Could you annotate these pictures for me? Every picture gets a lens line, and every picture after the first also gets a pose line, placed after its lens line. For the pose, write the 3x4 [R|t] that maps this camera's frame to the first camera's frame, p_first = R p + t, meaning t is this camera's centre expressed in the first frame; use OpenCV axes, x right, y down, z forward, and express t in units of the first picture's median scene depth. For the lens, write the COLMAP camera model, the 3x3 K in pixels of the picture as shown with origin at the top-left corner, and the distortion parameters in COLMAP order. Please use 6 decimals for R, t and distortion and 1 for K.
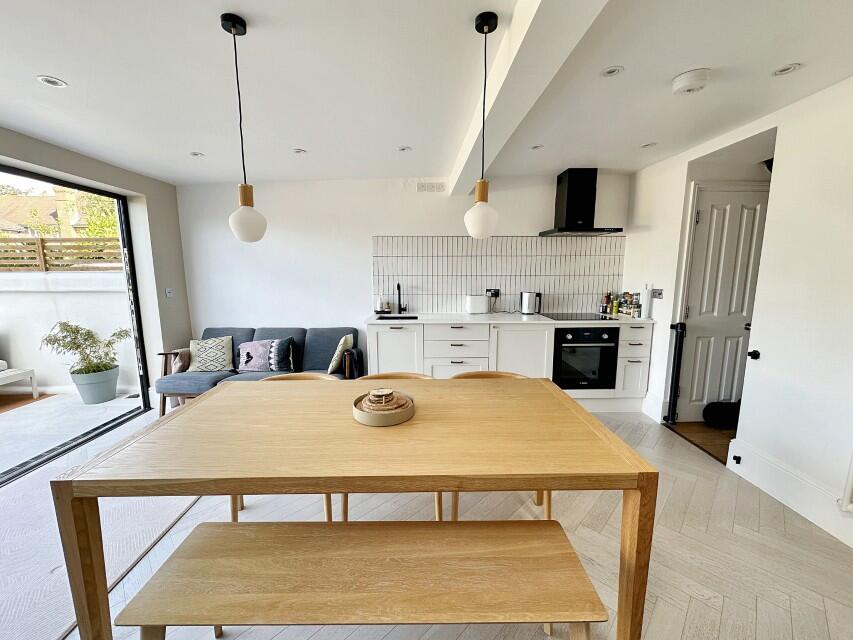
lens RADIAL K [[338.1, 0, 426.5], [0, 338.1, 320.0], [0, 0, 1]] dist [-0.002029, -0.000376]
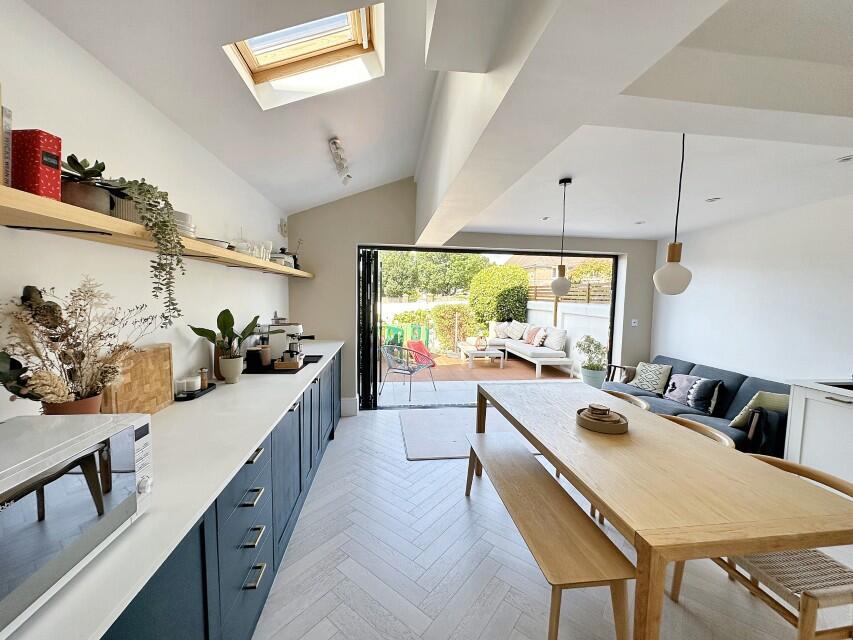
lens RADIAL K [[338.1, 0, 426.5], [0, 338.1, 320.0], [0, 0, 1]] dist [-0.002029, -0.000376]
pose [[0.110711, 0.079481, -0.990669, 0.448178], [-0.161619, 0.984968, 0.060962, -0.040685], [0.980623, 0.153362, 0.121893, 0.044773]]
